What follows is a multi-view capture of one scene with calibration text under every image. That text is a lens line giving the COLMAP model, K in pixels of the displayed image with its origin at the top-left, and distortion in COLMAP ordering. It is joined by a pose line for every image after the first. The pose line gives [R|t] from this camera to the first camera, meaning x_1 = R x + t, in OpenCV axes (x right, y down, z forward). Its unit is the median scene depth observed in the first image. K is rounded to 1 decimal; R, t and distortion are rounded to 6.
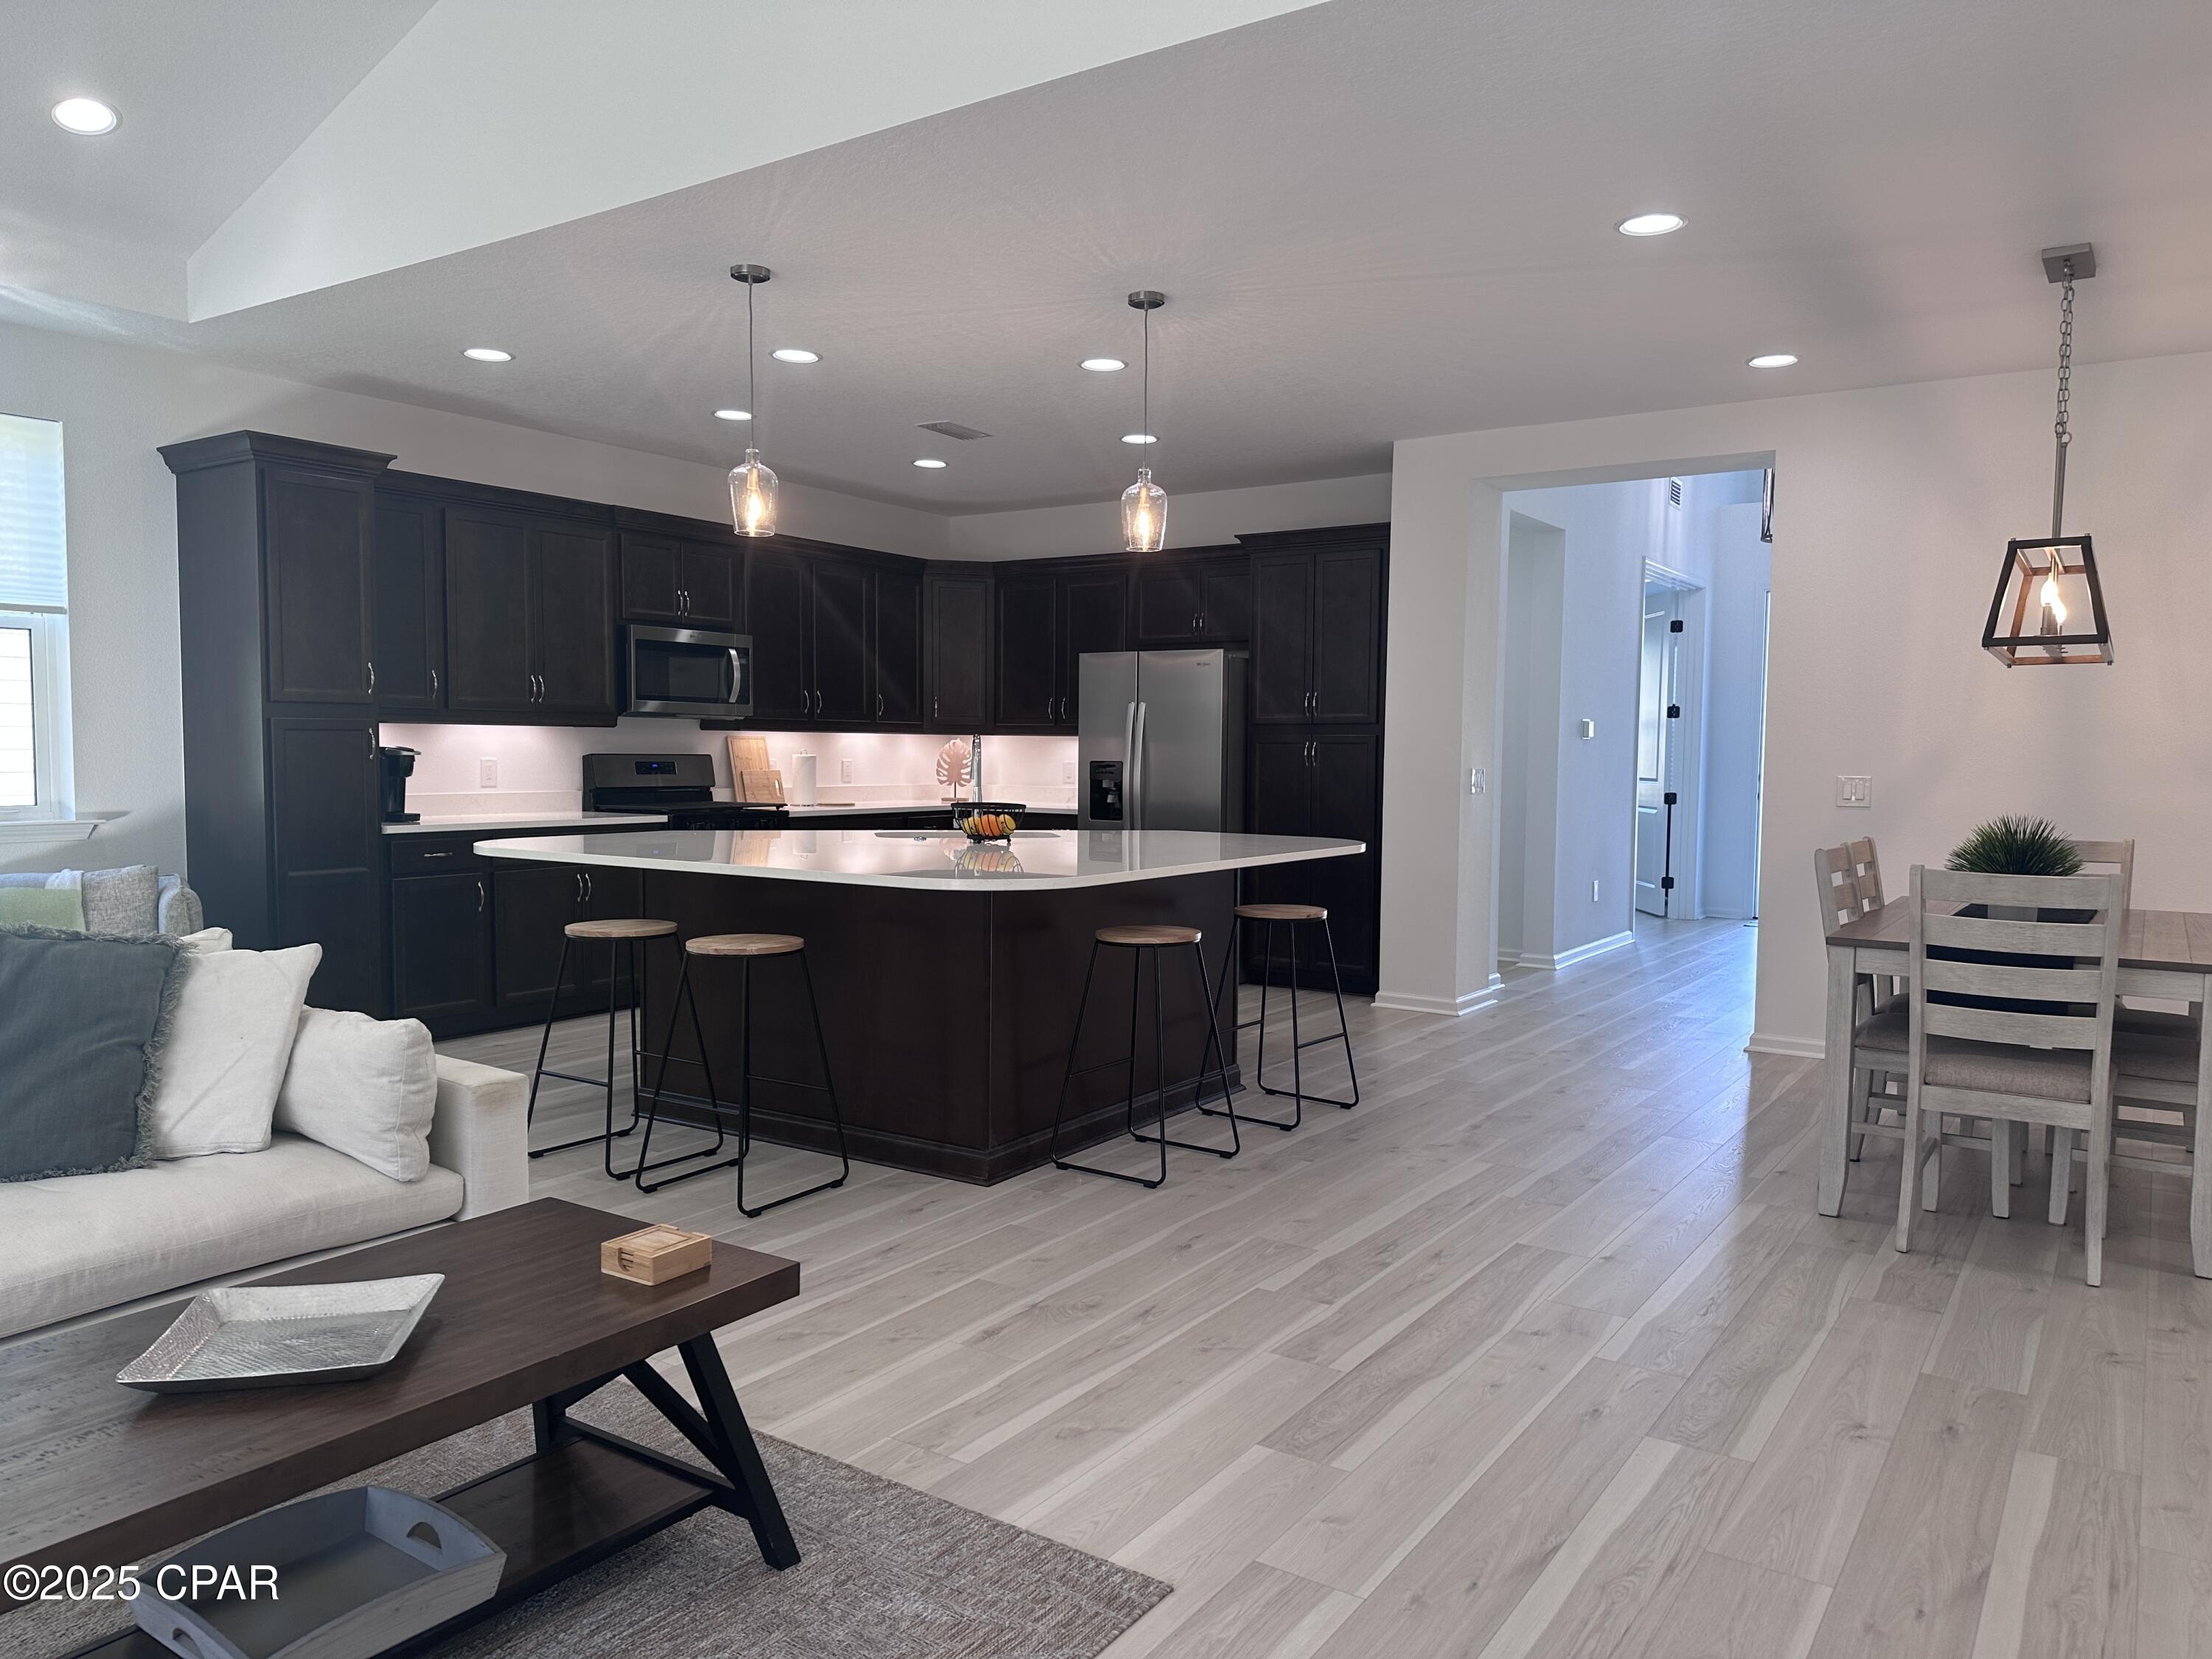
lens RADIAL K [[1520.0, 0, 1107.2], [0, 1520.0, 838.8], [0, 0, 1]] dist [0.080497, -0.102980]
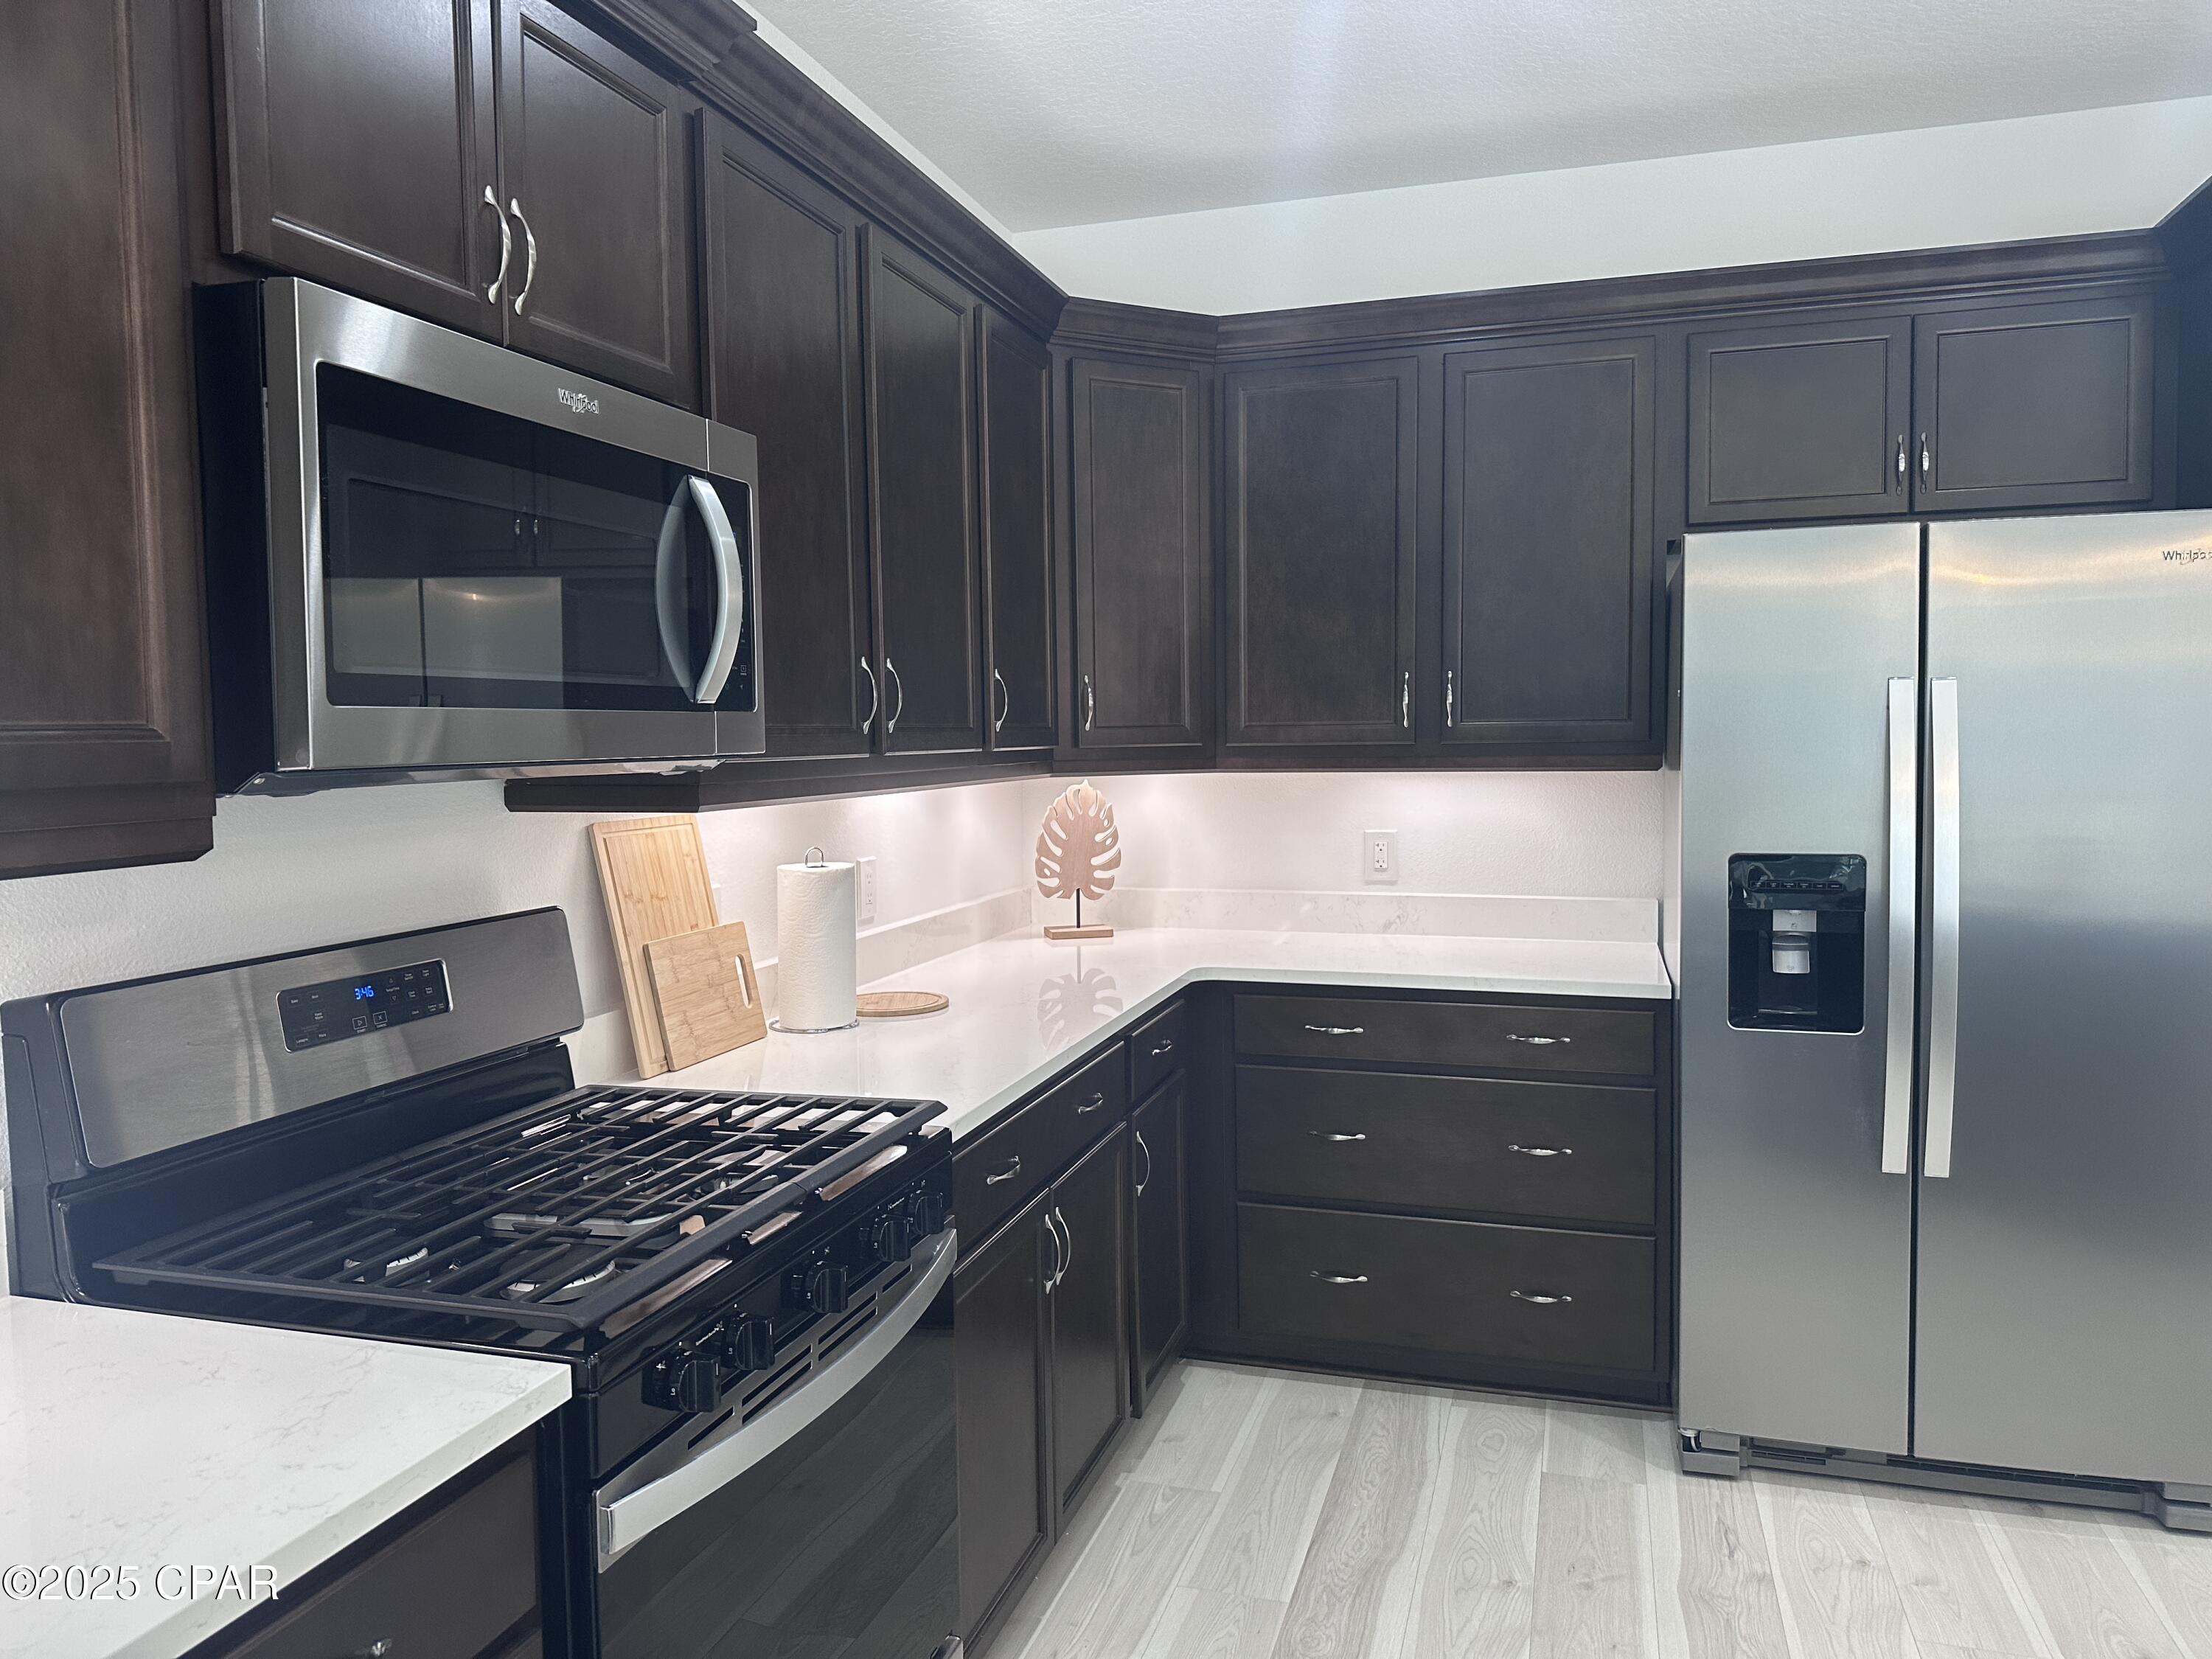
lens RADIAL K [[1566.5, 0, 1106.0], [0, 1566.5, 829.5], [0, 0, 1]] dist [0.042278, -0.052634]
pose [[0.954958, -0.039782, 0.294064, -0.537983], [0.037930, 0.999208, 0.011999, -0.145215], [-0.294308, -0.000305, 0.955710, 1.545792]]
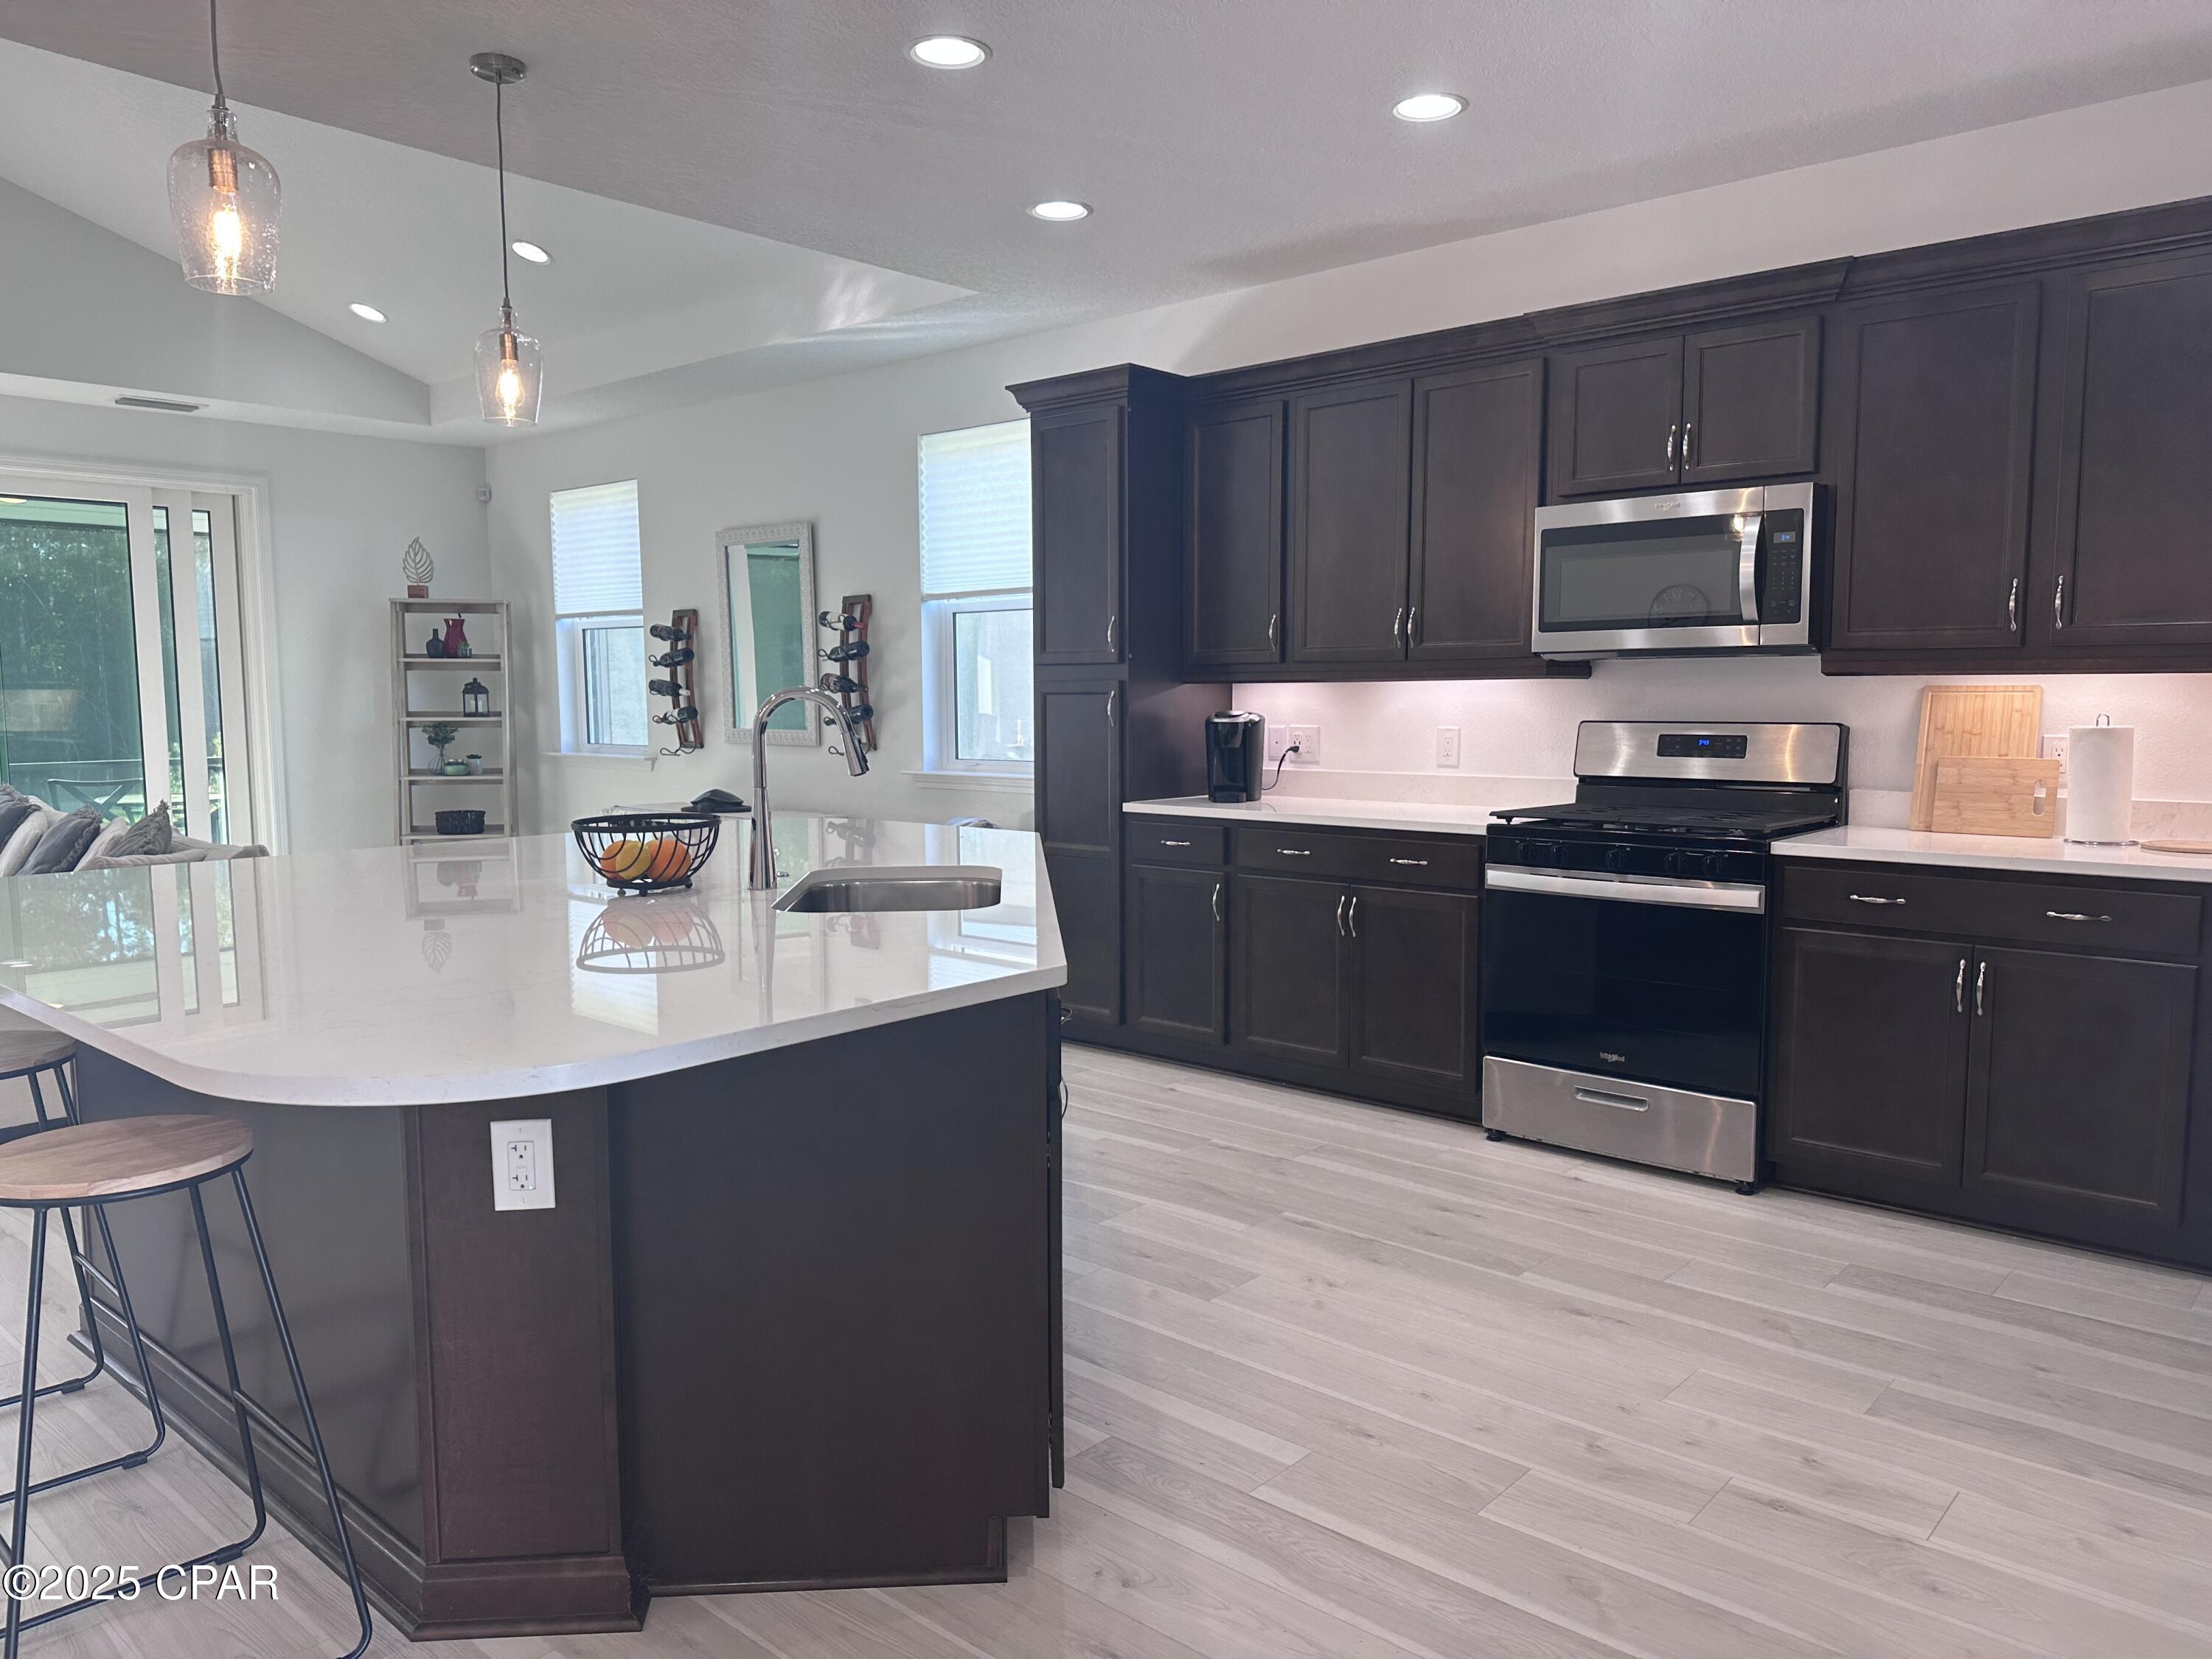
lens RADIAL K [[1526.6, 0, 1112.6], [0, 1526.6, 837.7], [0, 0, 1]] dist [0.080745, -0.153697]
pose [[-0.128463, 0.085798, -0.987996, 0.621575], [-0.055726, 0.994052, 0.093569, -0.111111], [0.990147, 0.067077, -0.122918, 1.770534]]
